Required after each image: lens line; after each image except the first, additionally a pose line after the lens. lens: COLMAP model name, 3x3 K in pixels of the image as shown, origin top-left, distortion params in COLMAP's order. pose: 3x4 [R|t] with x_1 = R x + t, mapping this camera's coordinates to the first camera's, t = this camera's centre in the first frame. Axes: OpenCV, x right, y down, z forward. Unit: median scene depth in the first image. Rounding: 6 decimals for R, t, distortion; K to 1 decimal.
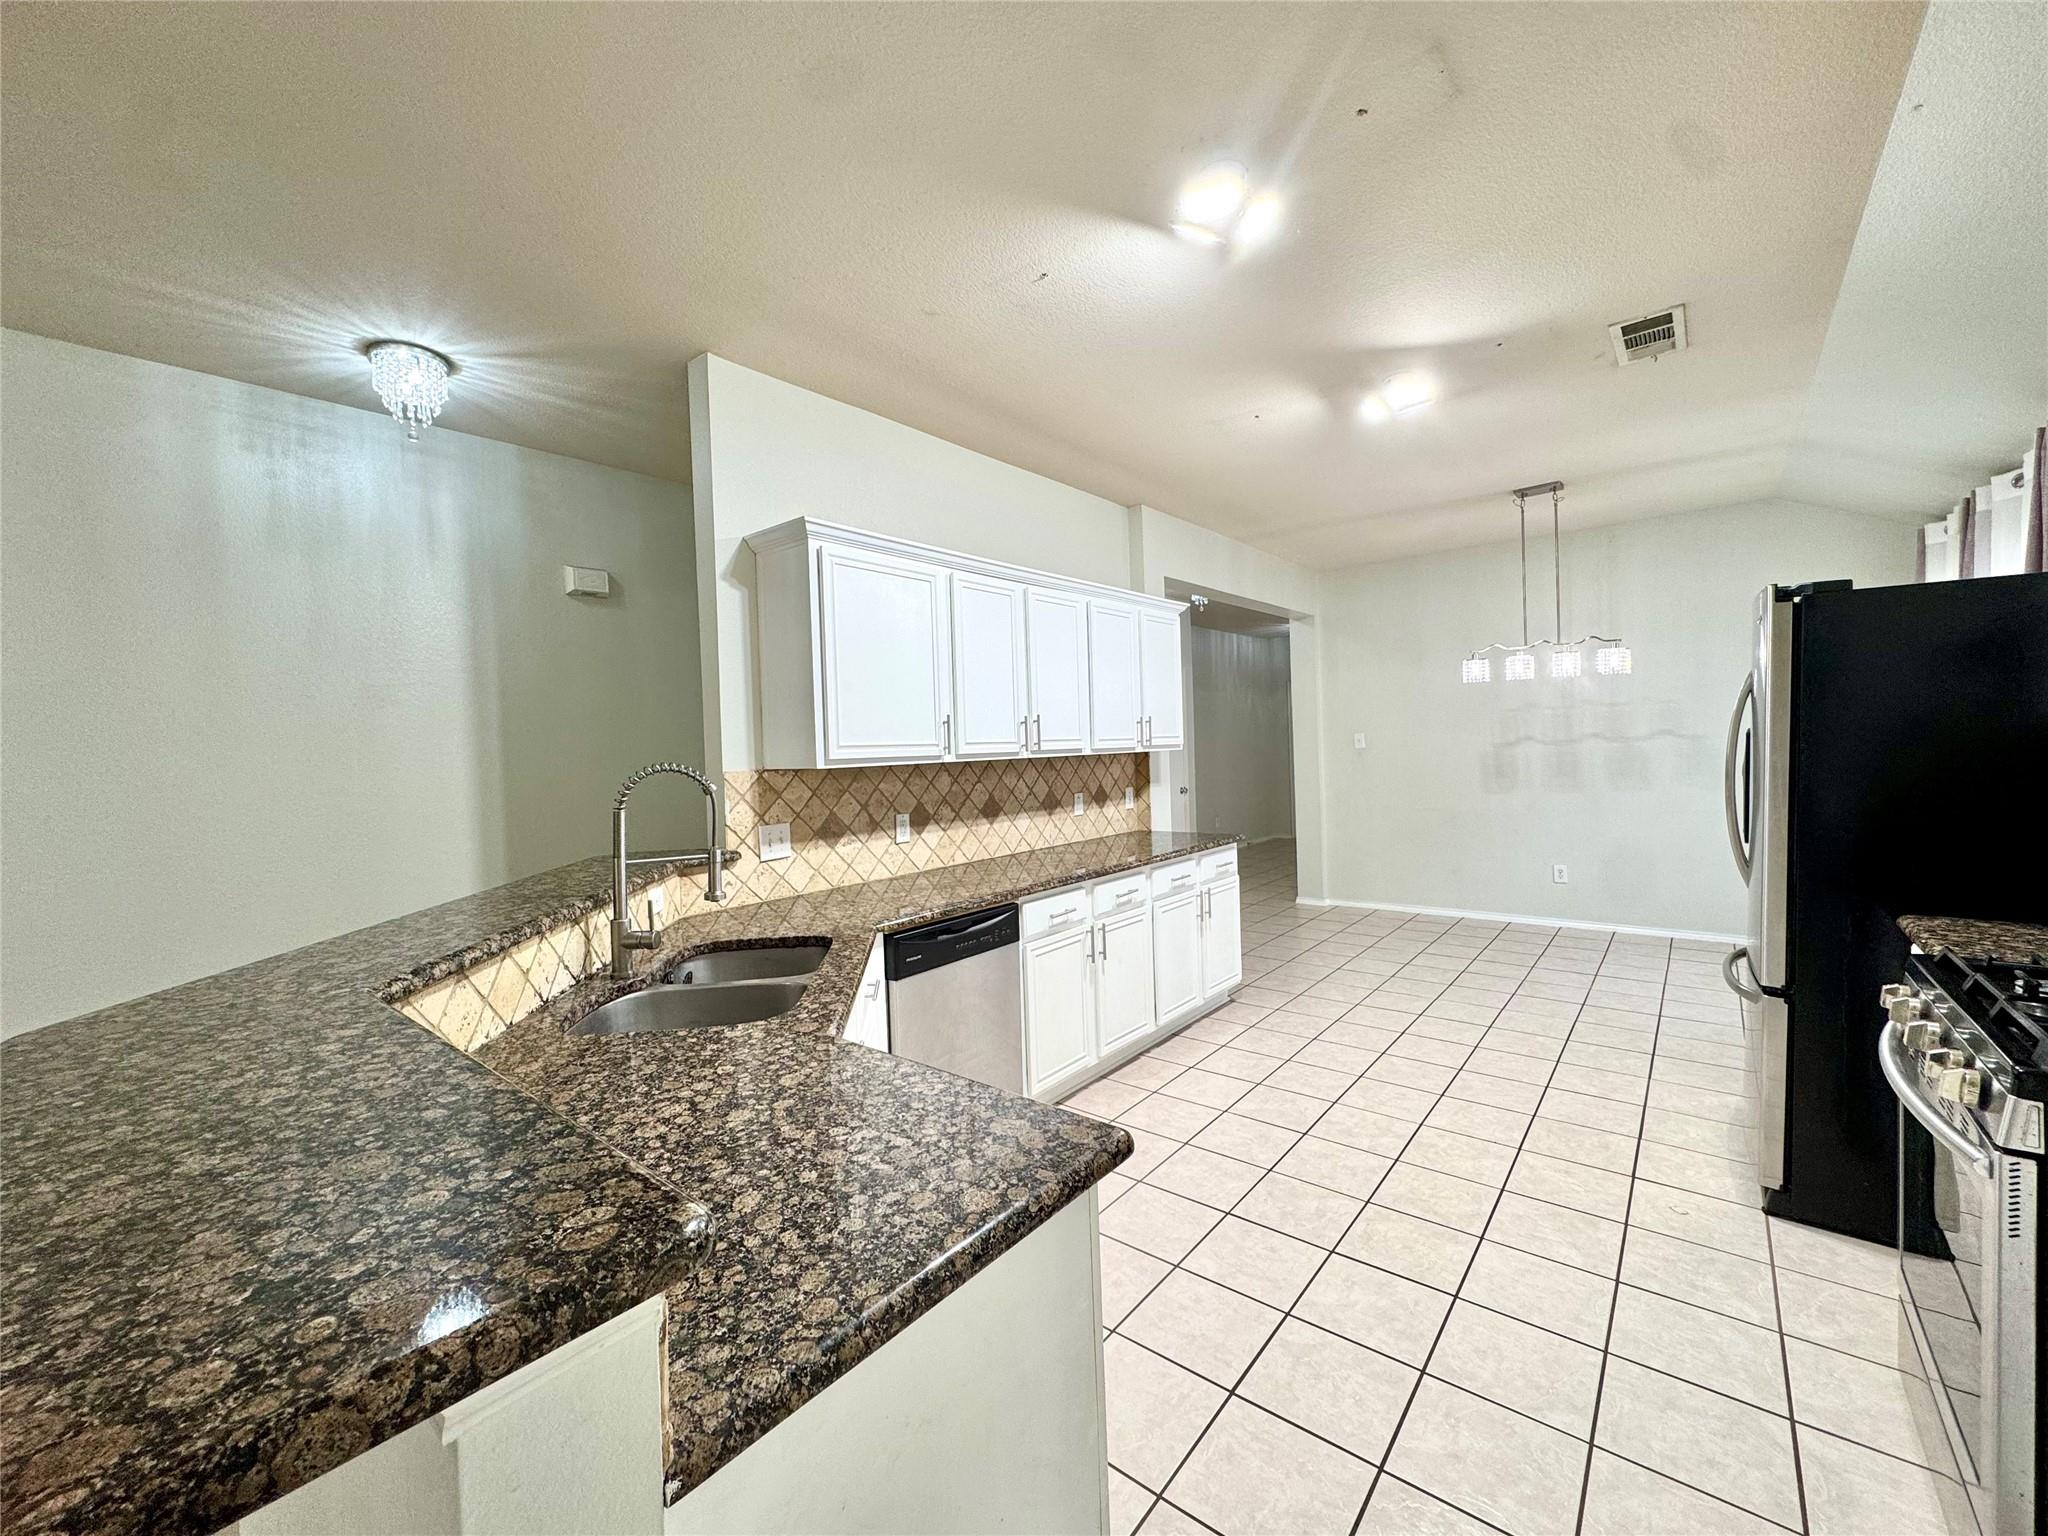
lens RADIAL K [[817.0, 0, 1032.1], [0, 817.0, 768.1], [0, 0, 1]] dist [-0.005335, 0.001397]
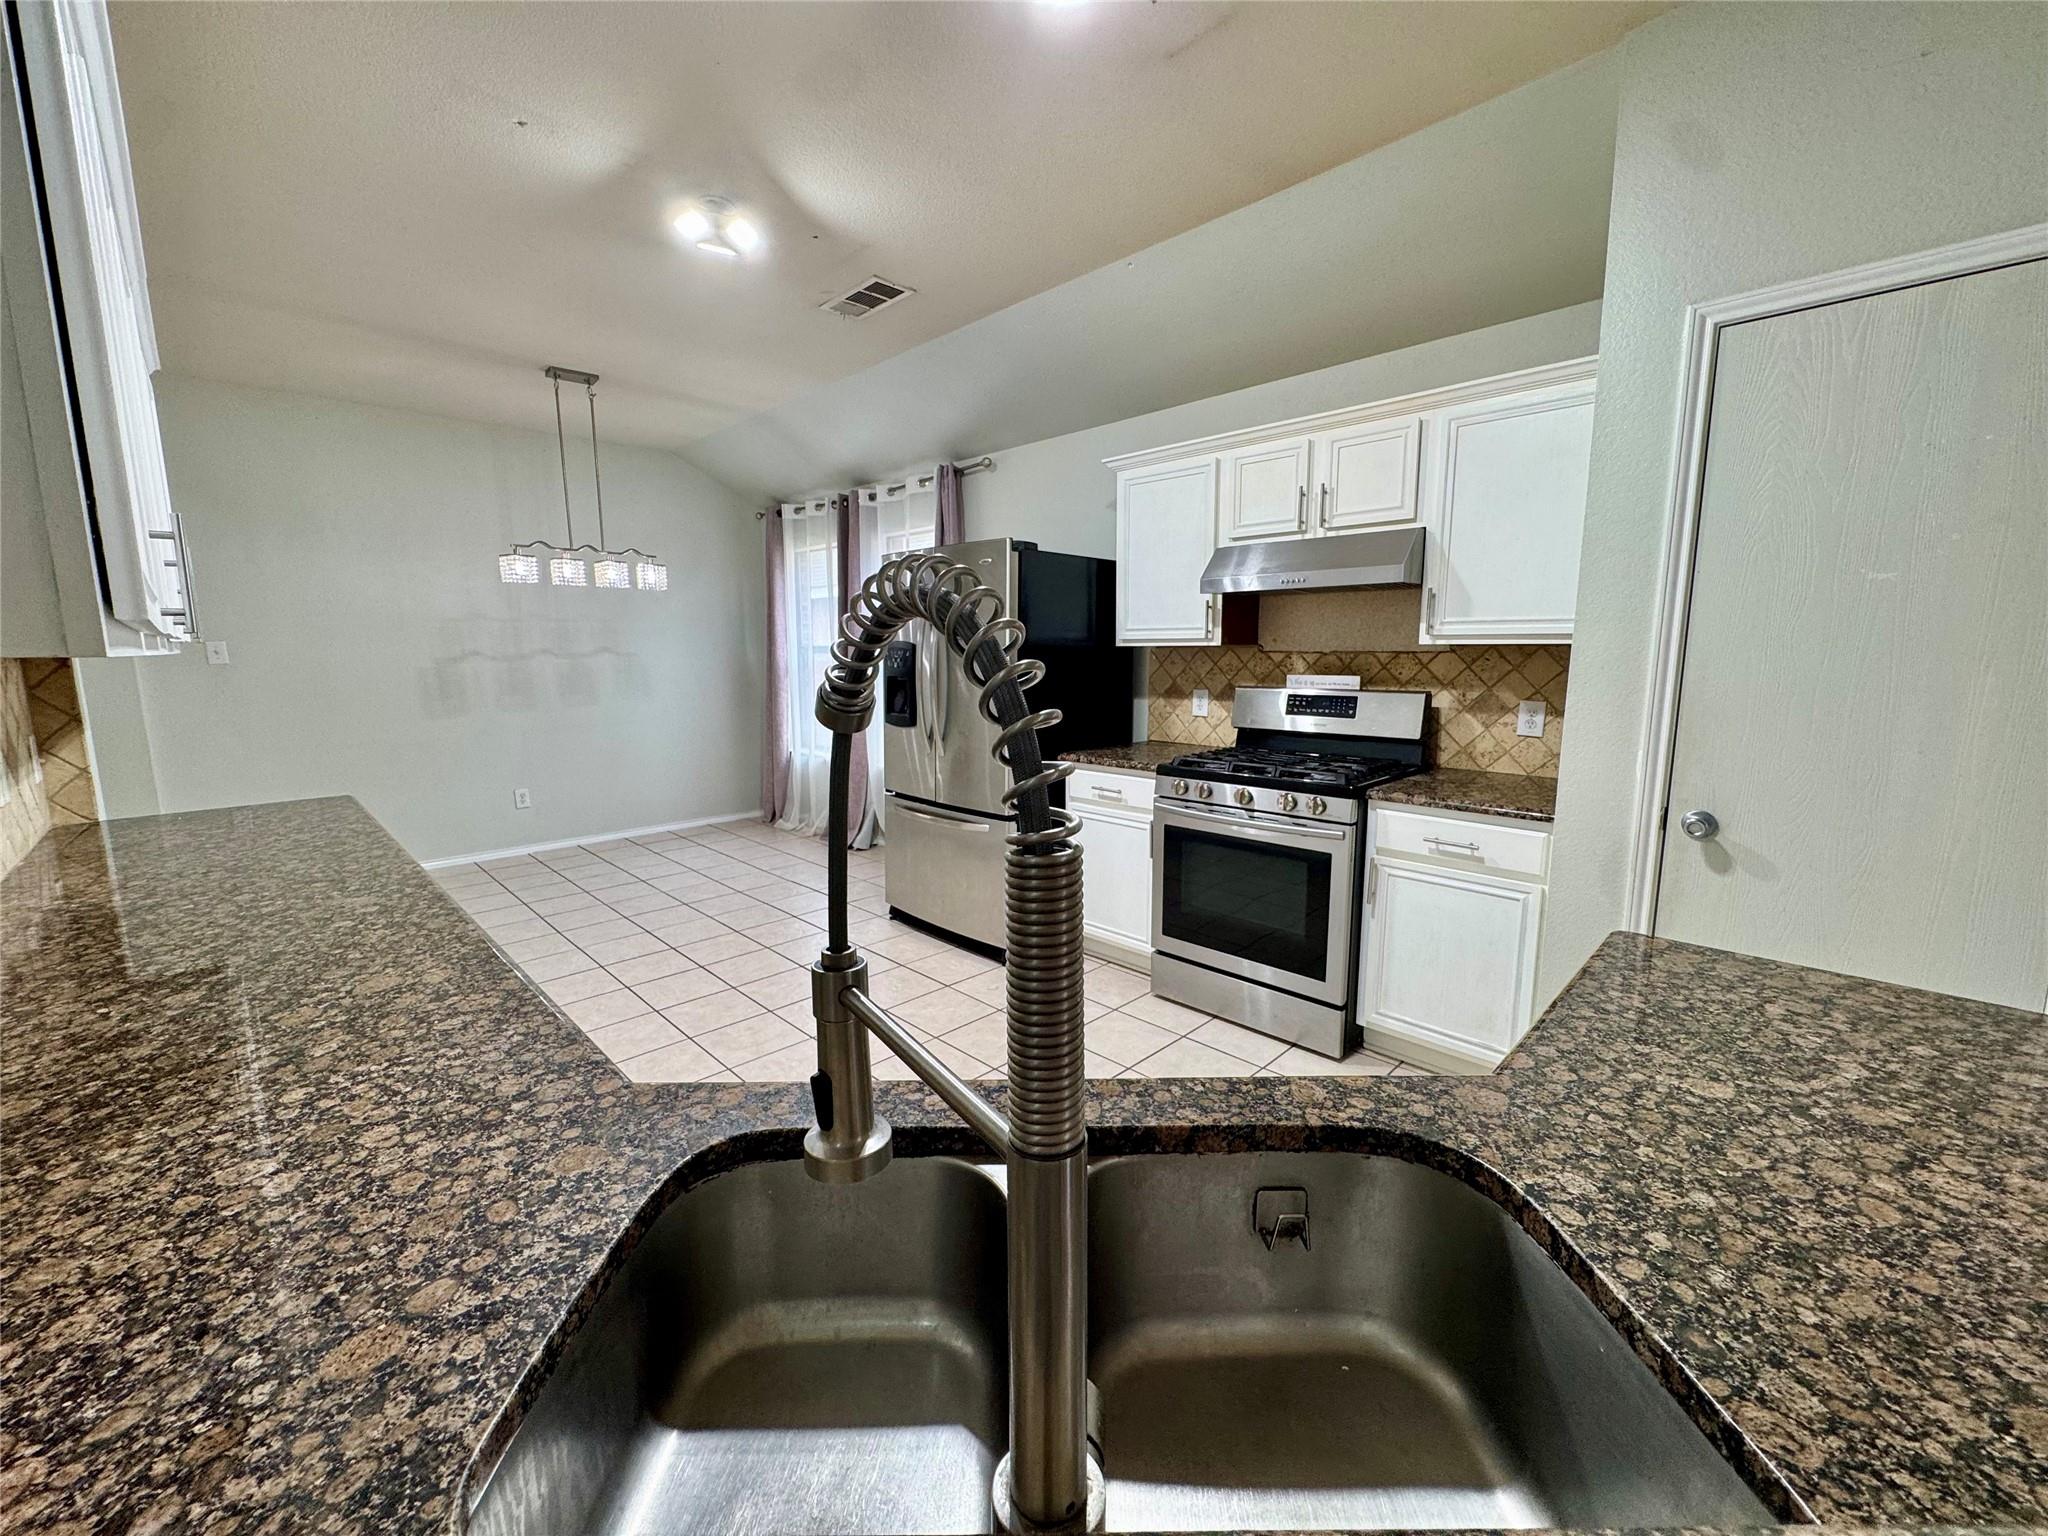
lens RADIAL K [[817.0, 0, 1011.0], [0, 817.0, 765.3], [0, 0, 1]] dist [-0.005335, 0.001397]
pose [[0.110858, -0.111789, 0.987529, -0.890448], [0.031685, 0.993546, 0.108913, 0.027083], [-0.993331, 0.019216, 0.113685, 1.343768]]
